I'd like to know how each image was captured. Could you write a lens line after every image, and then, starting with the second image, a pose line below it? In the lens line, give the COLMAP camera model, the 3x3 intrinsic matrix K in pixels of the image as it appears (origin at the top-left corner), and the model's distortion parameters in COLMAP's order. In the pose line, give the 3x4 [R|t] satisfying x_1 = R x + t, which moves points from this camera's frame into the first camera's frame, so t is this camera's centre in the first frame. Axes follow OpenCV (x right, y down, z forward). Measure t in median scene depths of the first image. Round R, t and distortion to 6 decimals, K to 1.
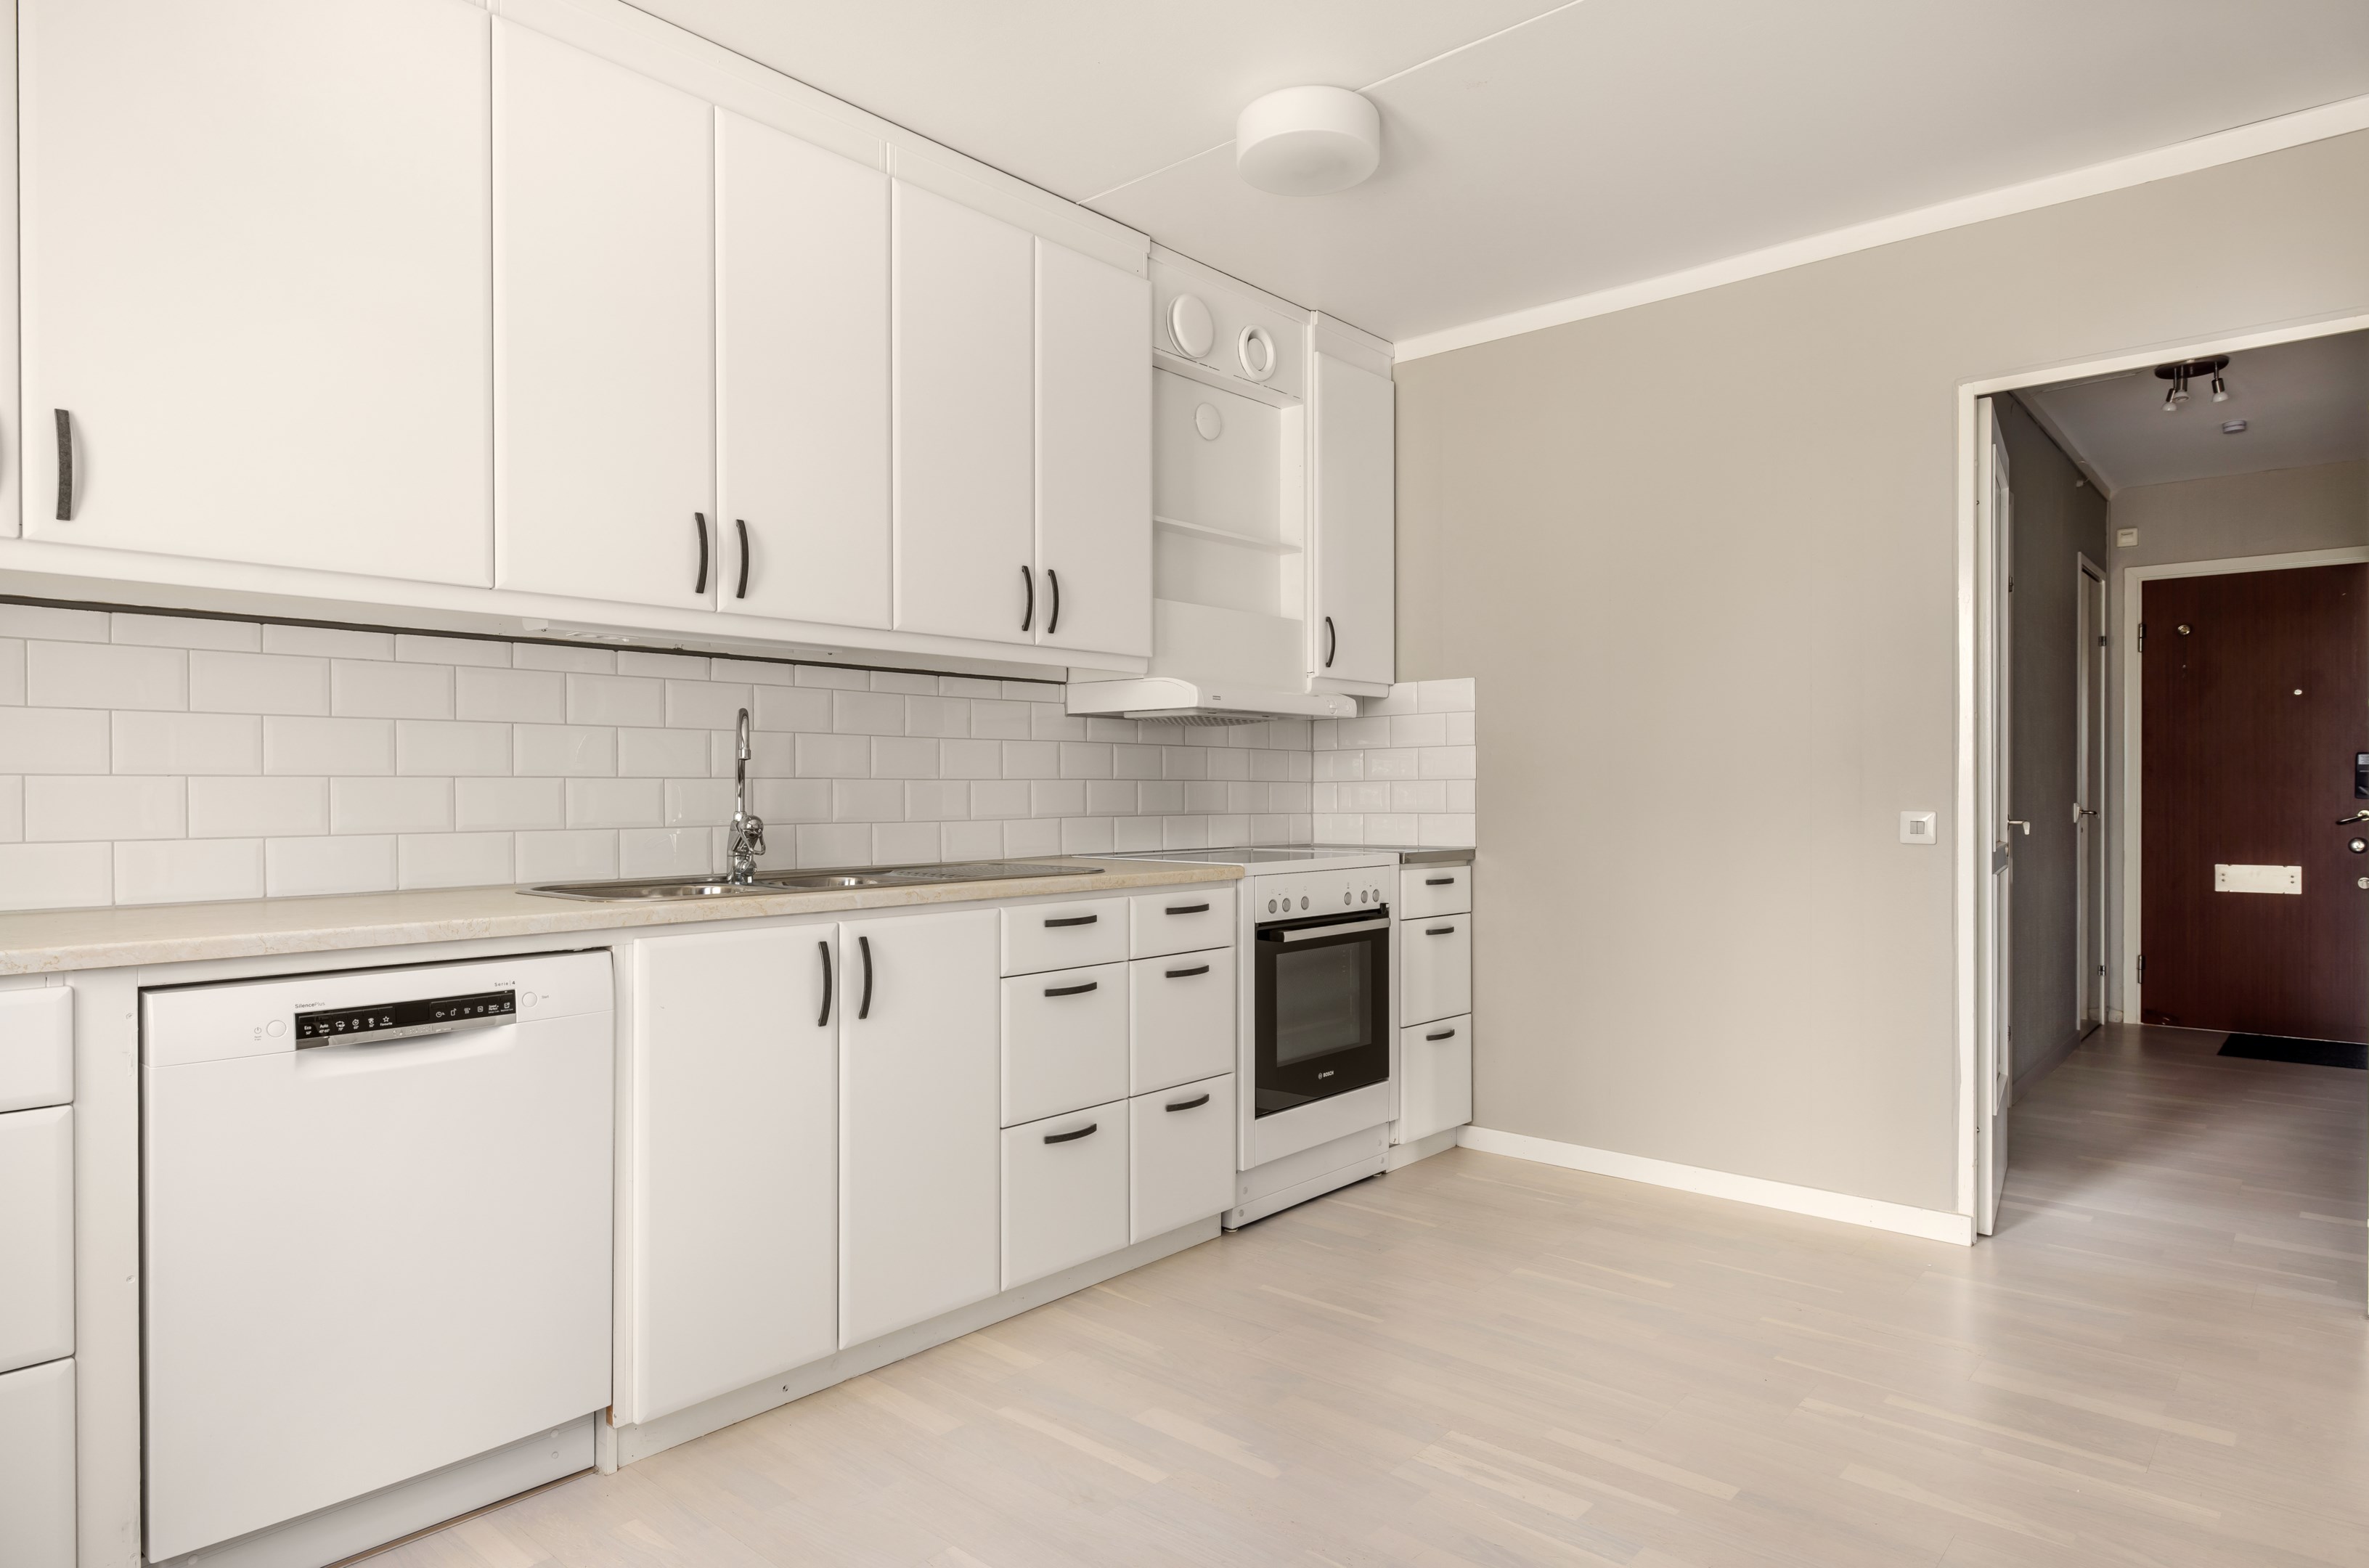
lens RADIAL K [[1369.1, 0, 1179.6], [0, 1369.1, 796.0], [0, 0, 1]] dist [-0.003067, -0.001201]
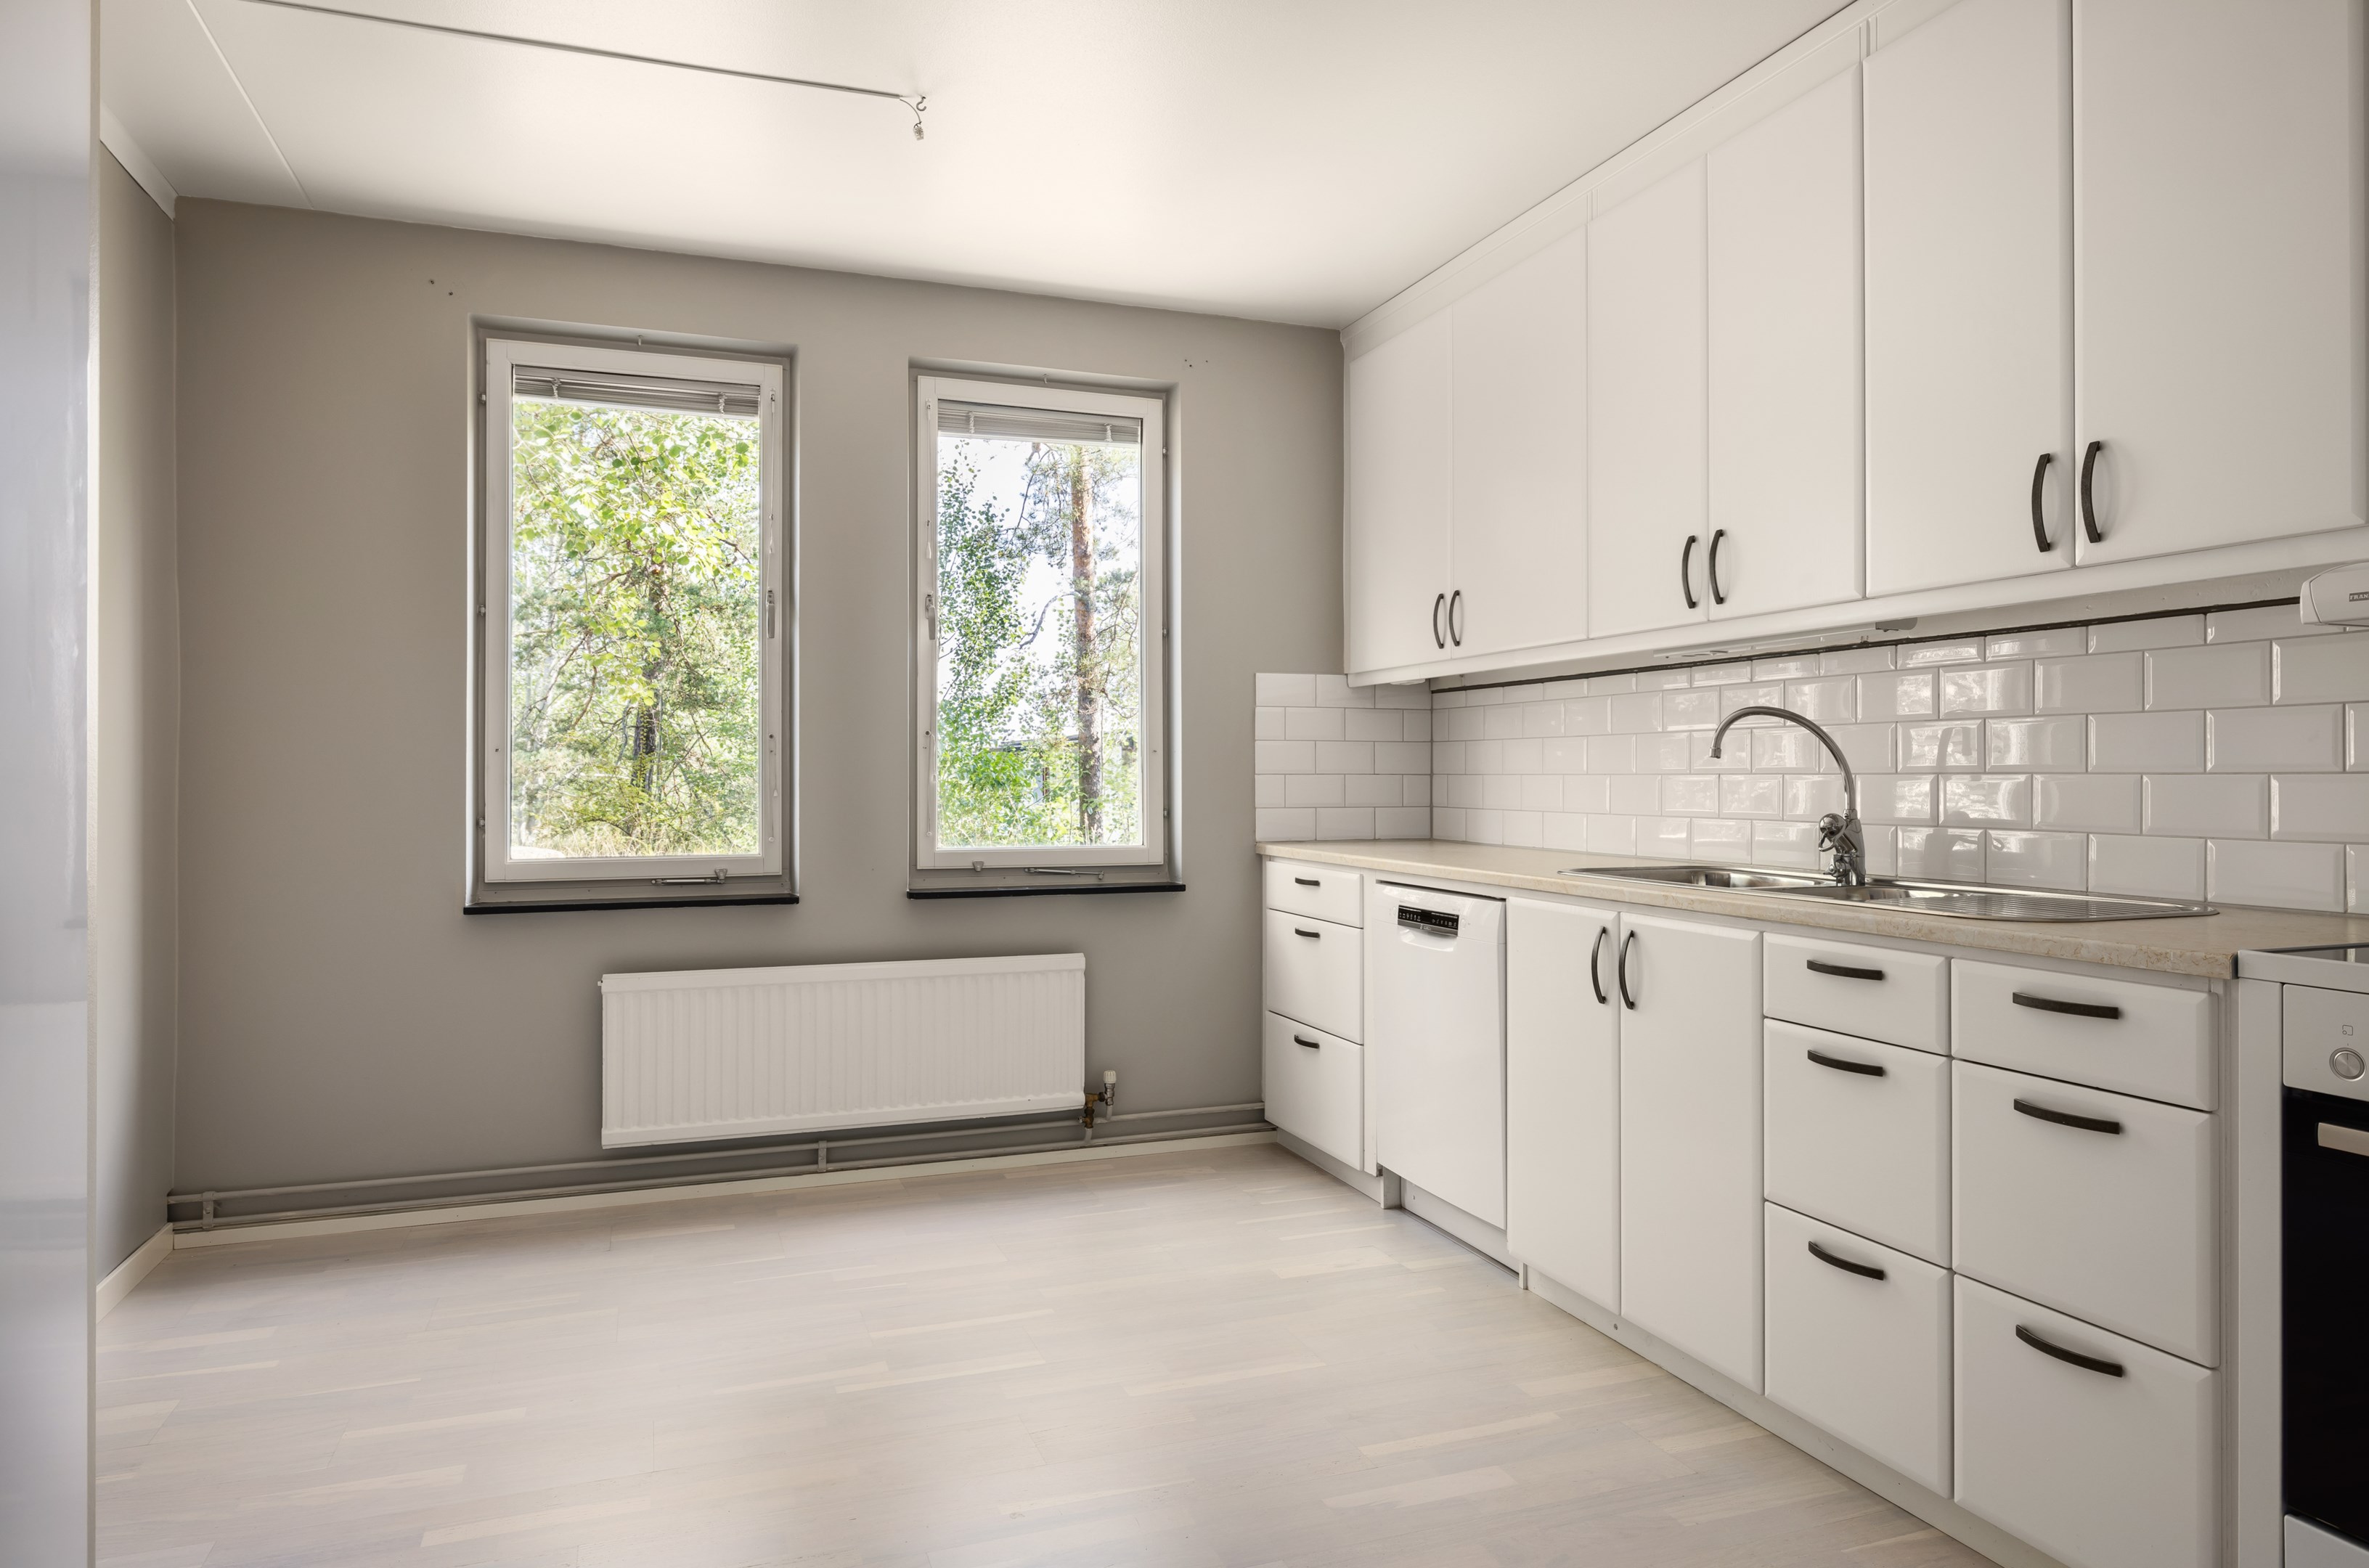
lens RADIAL K [[1403.2, 0, 1199.5], [0, 1403.2, 772.1], [0, 0, 1]] dist [-0.004195, 0.001425]
pose [[-0.456824, -0.000146, -0.889557, 0.703294], [-0.002349, 0.999997, 0.001043, -0.013698], [0.889554, 0.002566, -0.456823, 0.974419]]
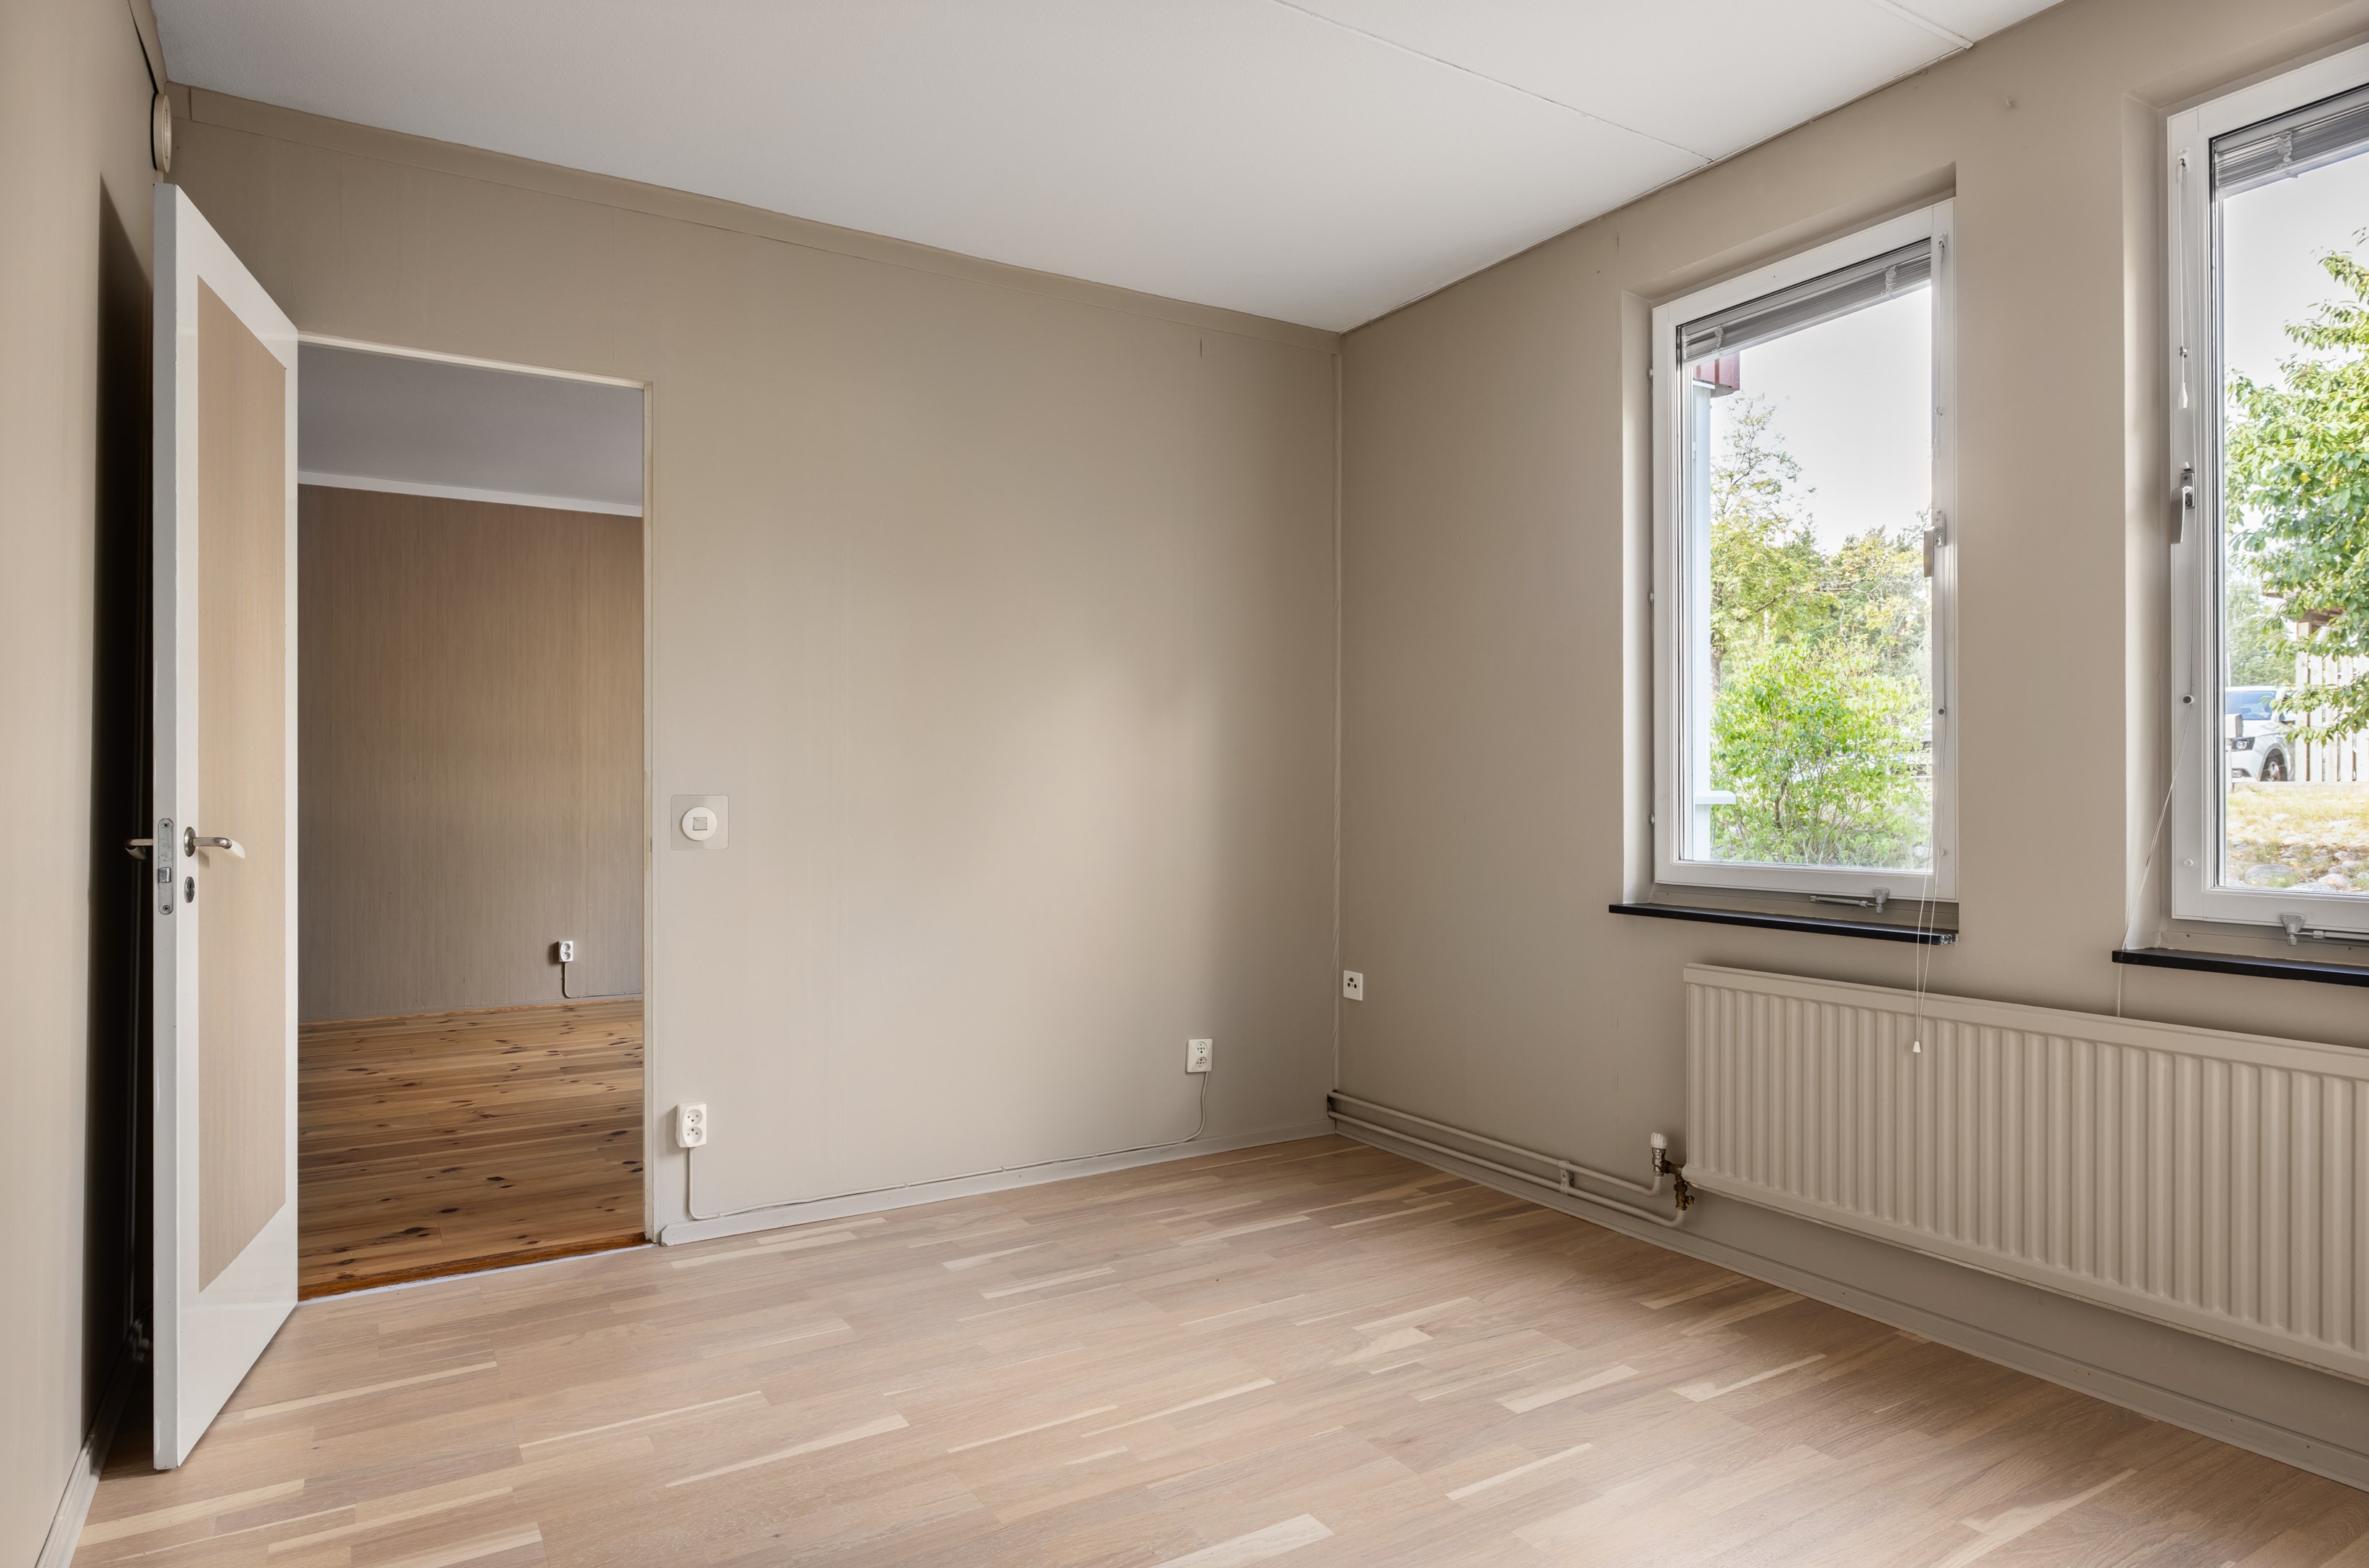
lens RADIAL K [[1369.1, 0, 1195.6], [0, 1369.1, 788.8], [0, 0, 1]] dist [-0.003067, -0.001201]
pose [[-0.963701, -0.007016, 0.266891, -0.016675], [-0.005687, 0.999967, 0.005751, 0.003328], [-0.266922, 0.004025, -0.963710, 1.053179]]
